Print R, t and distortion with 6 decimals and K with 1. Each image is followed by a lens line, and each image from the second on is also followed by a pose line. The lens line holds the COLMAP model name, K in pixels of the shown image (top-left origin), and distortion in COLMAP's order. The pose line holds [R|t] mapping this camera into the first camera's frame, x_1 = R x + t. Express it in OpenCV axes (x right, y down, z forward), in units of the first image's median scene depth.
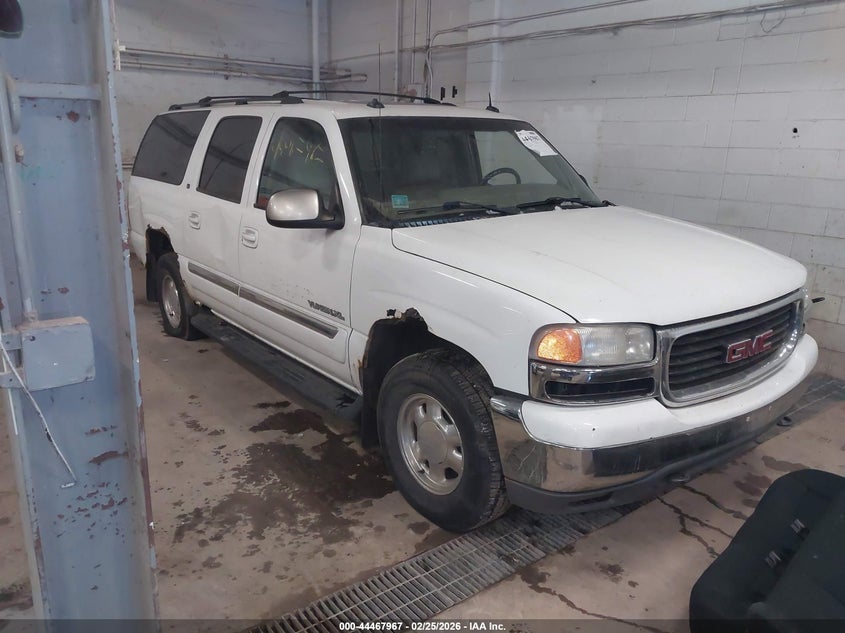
lens RADIAL K [[712.1, 0, 428.3], [0, 712.1, 317.1], [0, 0, 1]] dist [0.004068, -0.003657]
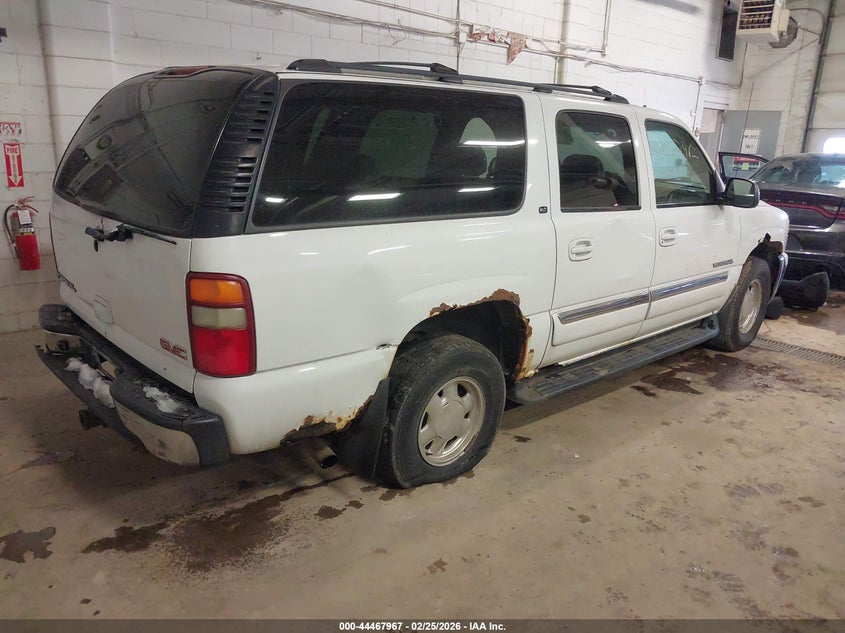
lens RADIAL K [[712.1, 0, 429.1], [0, 712.1, 319.2], [0, 0, 1]] dist [0.004068, -0.003657]
pose [[-0.138053, -0.276775, 0.950966, -1.245617], [0.203017, 0.931864, 0.300688, -0.390033], [-0.969394, 0.234573, -0.072457, 1.470559]]
